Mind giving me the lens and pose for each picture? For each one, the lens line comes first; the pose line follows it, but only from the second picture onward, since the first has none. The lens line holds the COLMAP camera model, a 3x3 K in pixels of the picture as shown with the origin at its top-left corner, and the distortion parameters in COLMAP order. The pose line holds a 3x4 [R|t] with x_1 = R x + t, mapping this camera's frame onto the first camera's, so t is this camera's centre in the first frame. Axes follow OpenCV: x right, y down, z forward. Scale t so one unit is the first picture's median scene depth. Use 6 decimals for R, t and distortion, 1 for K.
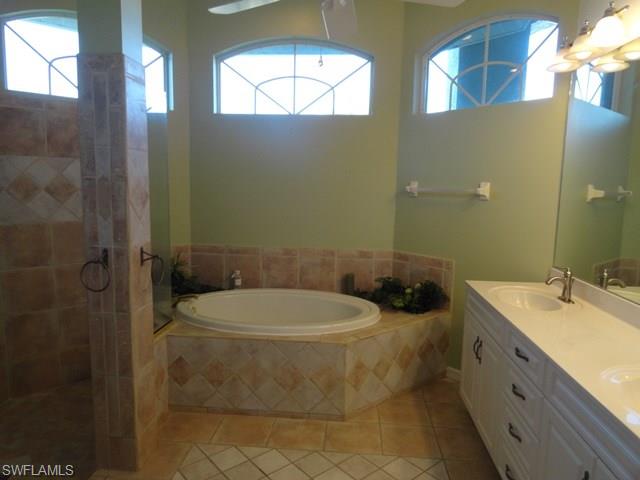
lens RADIAL K [[437.0, 0, 317.3], [0, 437.0, 237.3], [0, 0, 1]] dist [-0.009881, -0.003802]
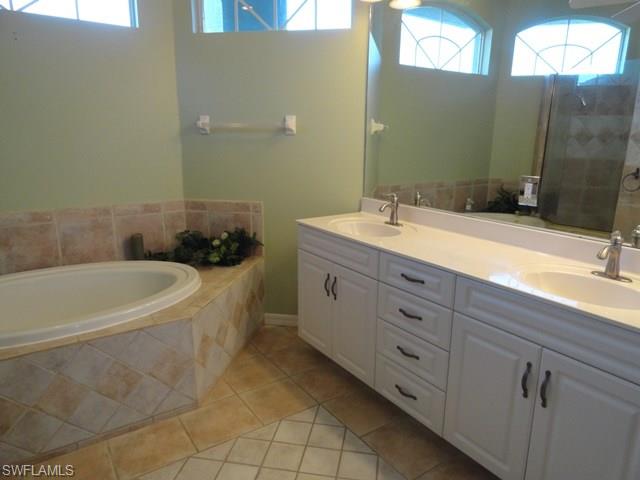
lens RADIAL K [[437.0, 0, 320.6], [0, 437.0, 242.9], [0, 0, 1]] dist [-0.009881, -0.003802]
pose [[0.769658, -0.162187, 0.617513, -0.199011], [0.083097, 0.984416, 0.154982, 0.004950], [-0.633026, -0.067970, 0.771141, 0.217106]]
